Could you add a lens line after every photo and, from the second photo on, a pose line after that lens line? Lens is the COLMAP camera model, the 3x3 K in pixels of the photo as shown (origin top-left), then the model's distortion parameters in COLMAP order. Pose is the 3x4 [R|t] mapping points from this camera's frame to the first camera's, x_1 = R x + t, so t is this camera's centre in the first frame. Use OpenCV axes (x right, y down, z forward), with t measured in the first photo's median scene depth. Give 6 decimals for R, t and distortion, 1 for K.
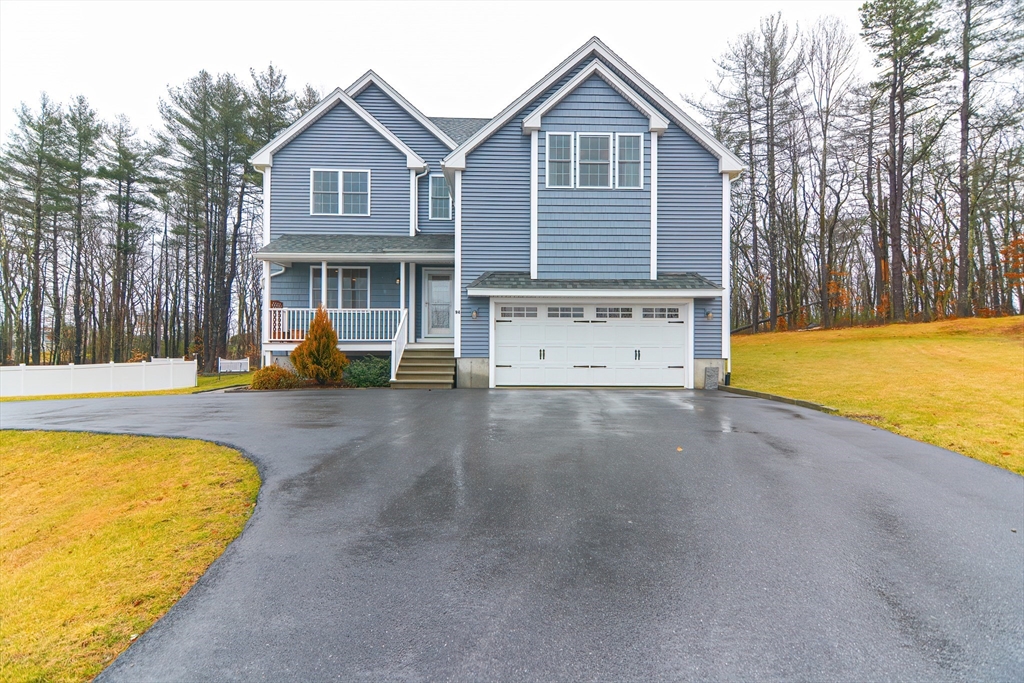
lens RADIAL K [[488.5, 0, 512.8], [0, 488.5, 344.8], [0, 0, 1]] dist [0.012079, -0.008588]
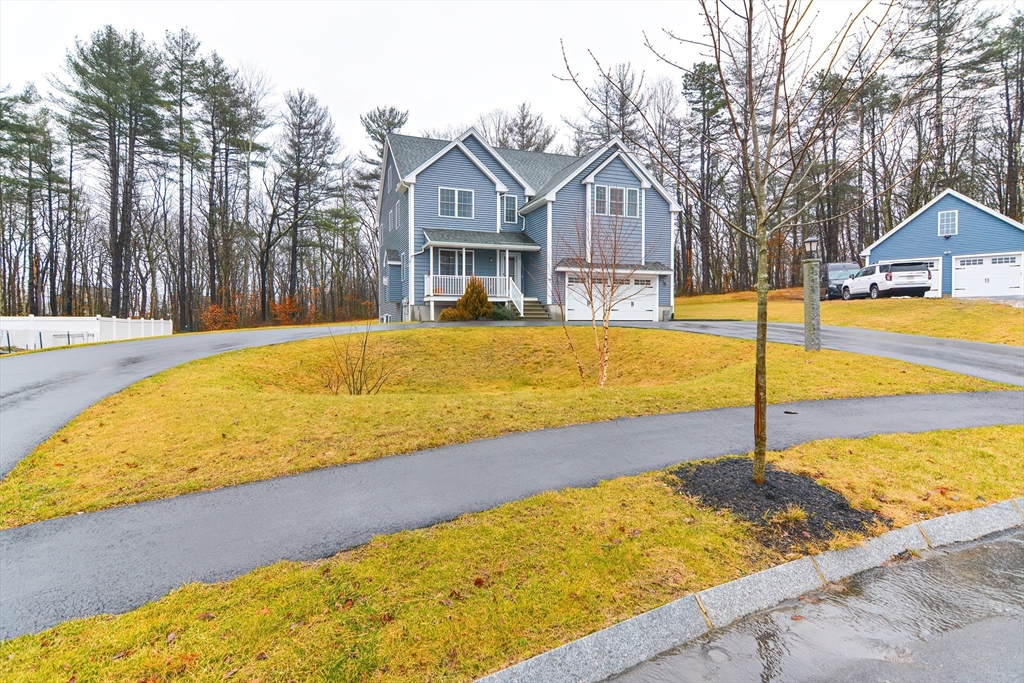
lens RADIAL K [[453.4, 0, 511.0], [0, 453.4, 325.9], [0, 0, 1]] dist [-0.000315, -0.000298]
pose [[0.953824, -0.009824, 0.300207, -0.736589], [0.002234, 0.999669, 0.025614, 0.060029], [-0.300359, -0.023761, 0.953530, -0.552953]]
